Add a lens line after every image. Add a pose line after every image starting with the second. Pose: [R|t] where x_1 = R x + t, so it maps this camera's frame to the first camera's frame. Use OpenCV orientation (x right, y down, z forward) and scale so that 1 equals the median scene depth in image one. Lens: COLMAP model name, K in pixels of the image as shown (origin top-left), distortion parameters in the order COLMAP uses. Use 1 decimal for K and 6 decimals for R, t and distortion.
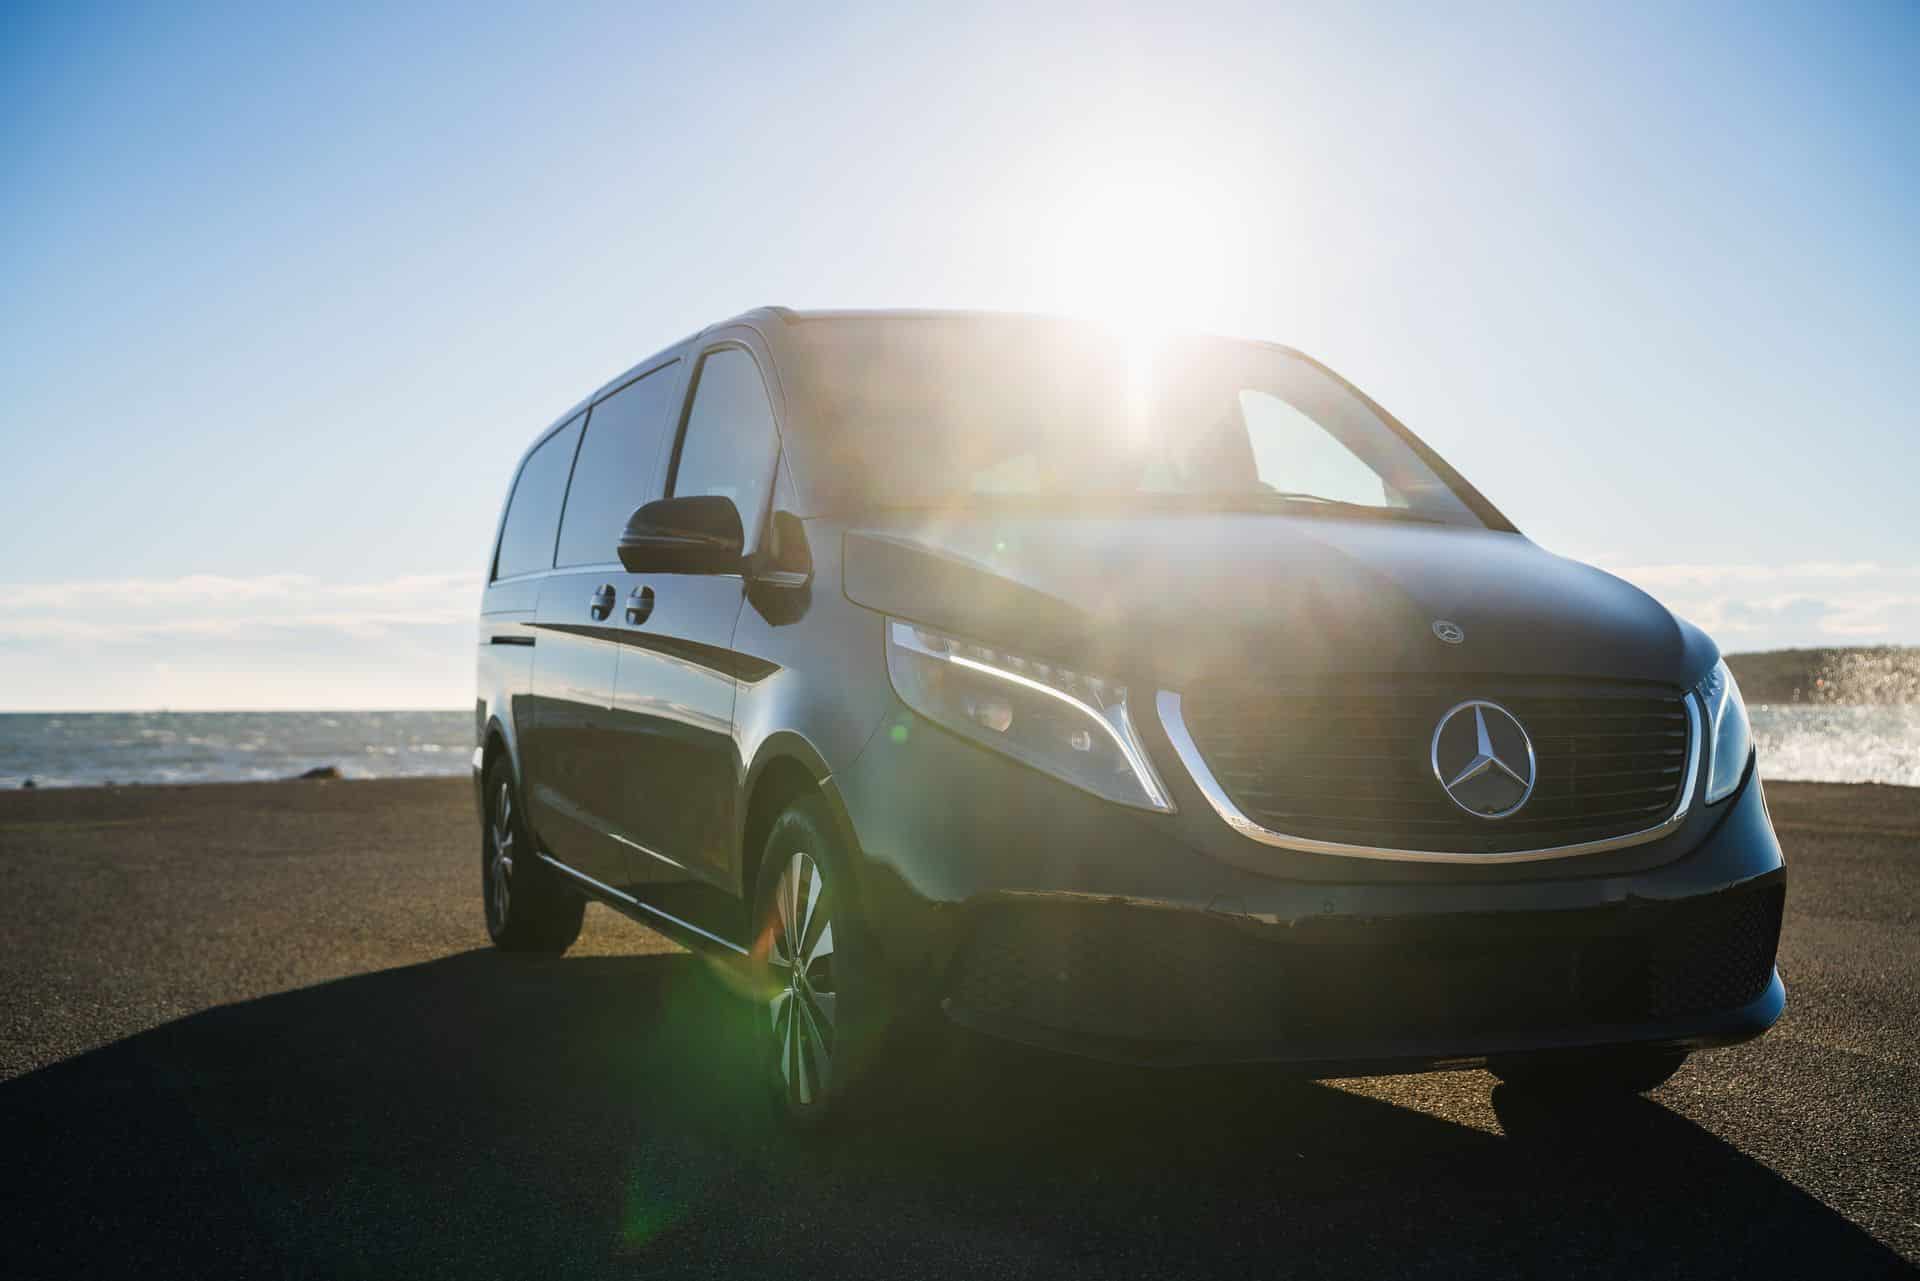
lens RADIAL K [[2126.6, 0, 960.0], [0, 2126.6, 640.5], [0, 0, 1]] dist [0.119792, 0.002032]
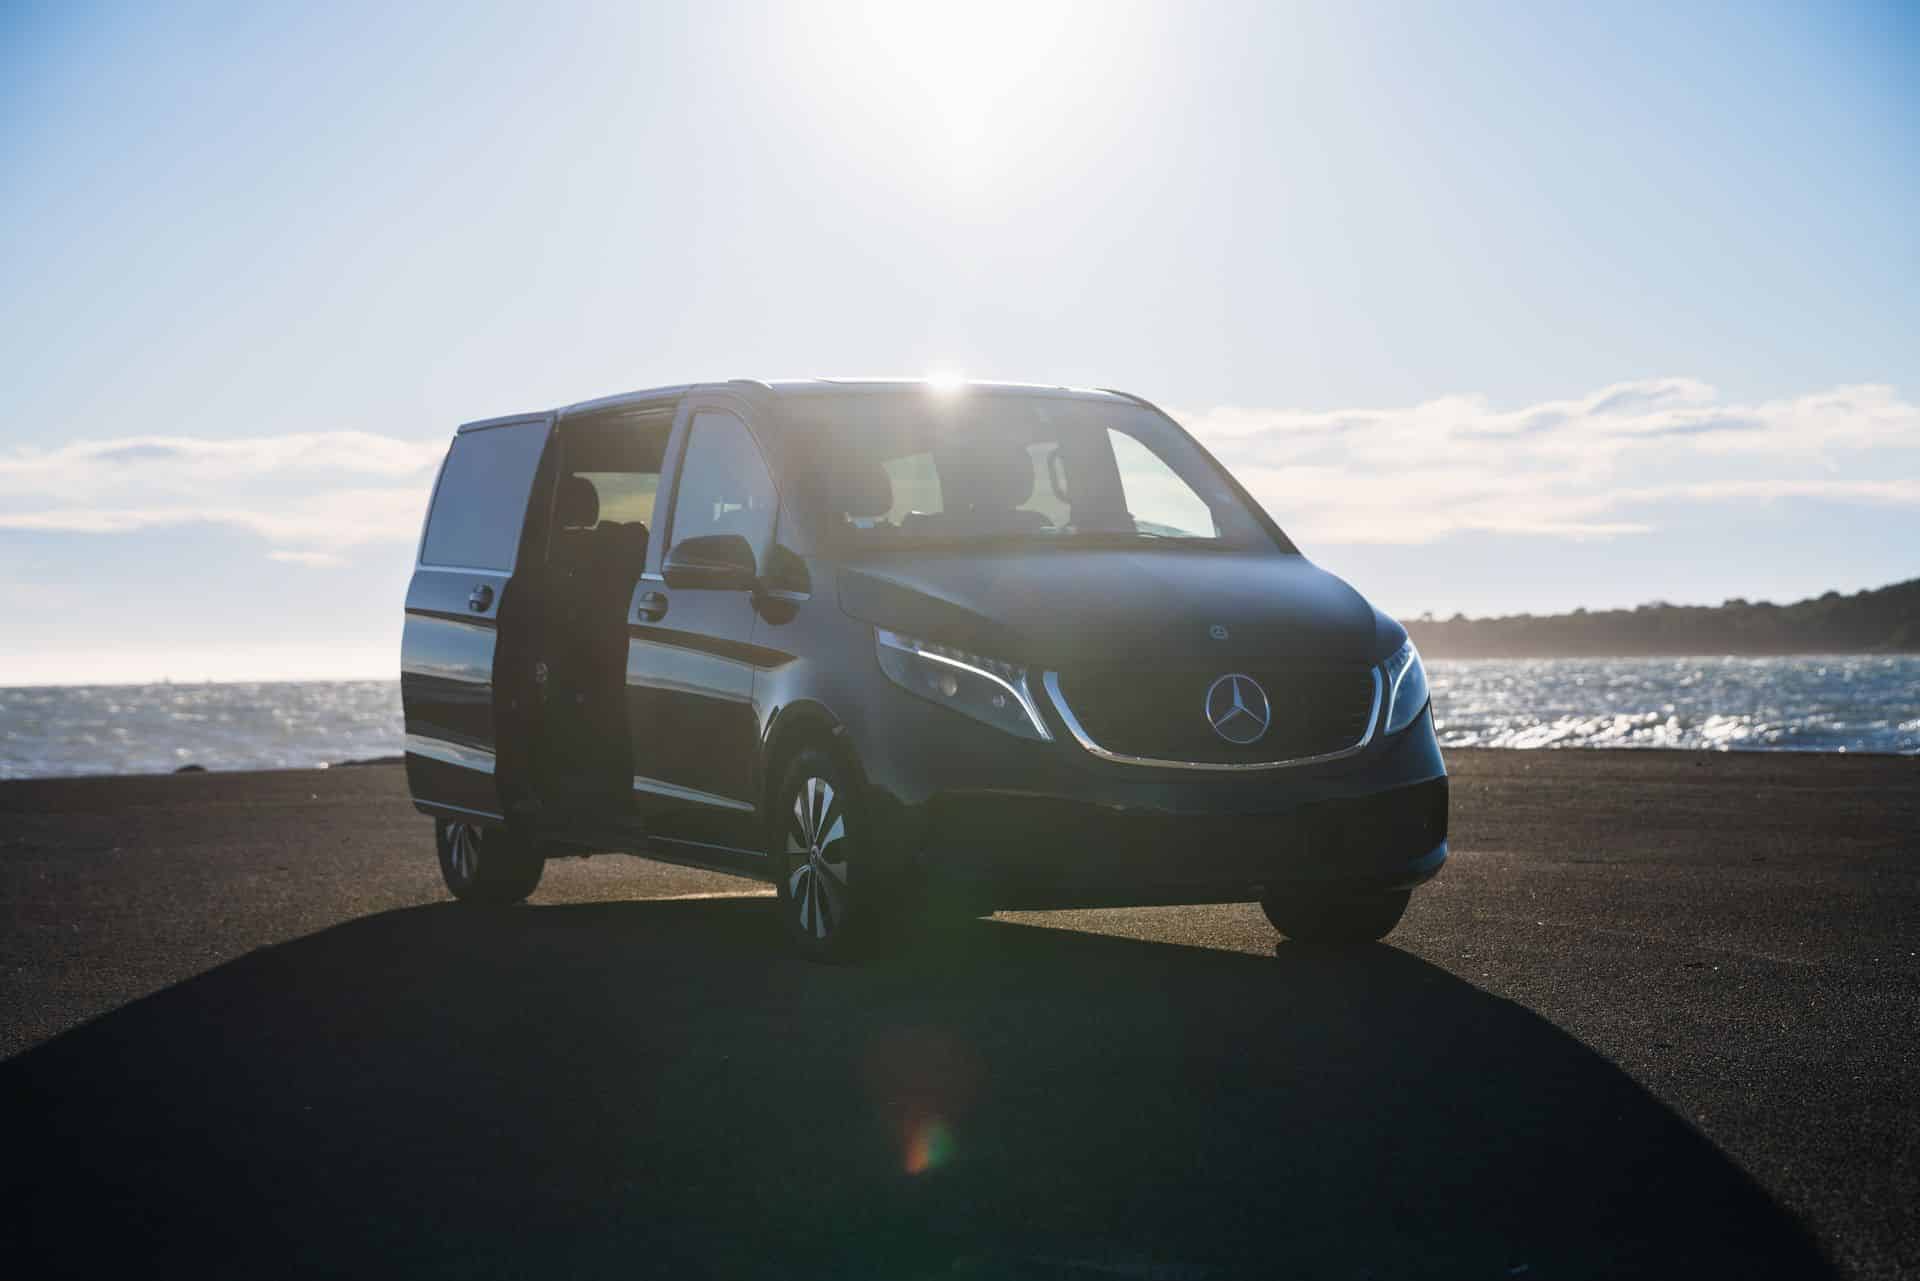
lens RADIAL K [[3728.3, 0, 960.0], [0, 3728.3, 640.5], [0, 0, 1]] dist [0.623202, 0.115762]
pose [[0.997669, -0.012499, 0.067078, -0.151853], [0.010968, 0.999672, 0.023144, -0.061545], [-0.067345, -0.022355, 0.997479, -1.720705]]
